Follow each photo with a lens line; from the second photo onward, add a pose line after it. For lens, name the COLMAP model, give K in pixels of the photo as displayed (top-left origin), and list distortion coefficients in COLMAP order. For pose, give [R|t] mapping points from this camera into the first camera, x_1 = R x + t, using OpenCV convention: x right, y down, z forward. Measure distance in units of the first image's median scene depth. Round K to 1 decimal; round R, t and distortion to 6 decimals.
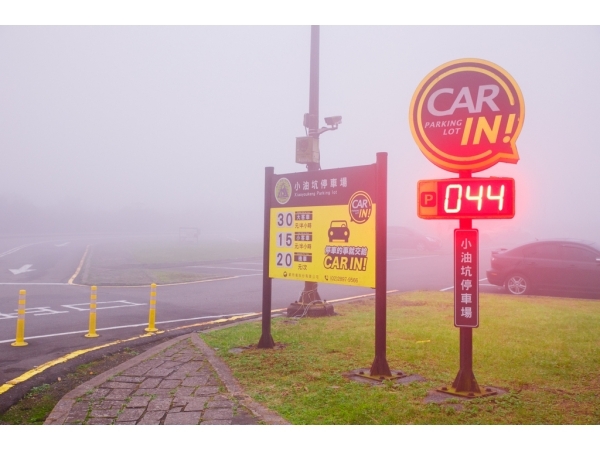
lens RADIAL K [[595.6, 0, 300.0], [0, 595.6, 225.0], [0, 0, 1]] dist [-0.023182, 0.159412]
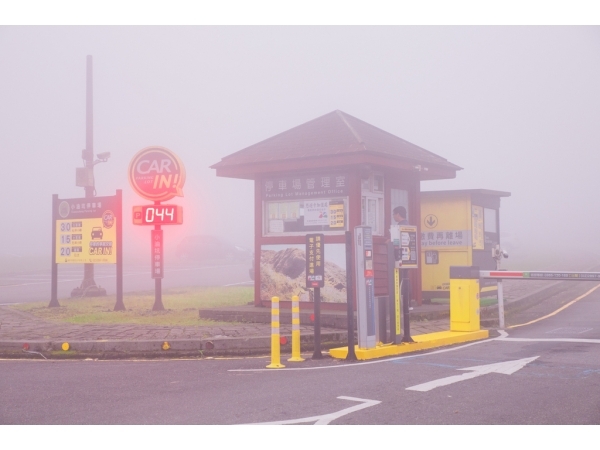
lens RADIAL K [[780.8, 0, 300.0], [0, 780.8, 225.0], [0, 0, 1]] dist [-0.000107, 0.038003]
pose [[0.969635, -0.012402, 0.244241, 0.082092], [0.016120, 0.999783, -0.013228, 0.026477], [-0.244024, 0.016763, 0.969624, -1.349380]]
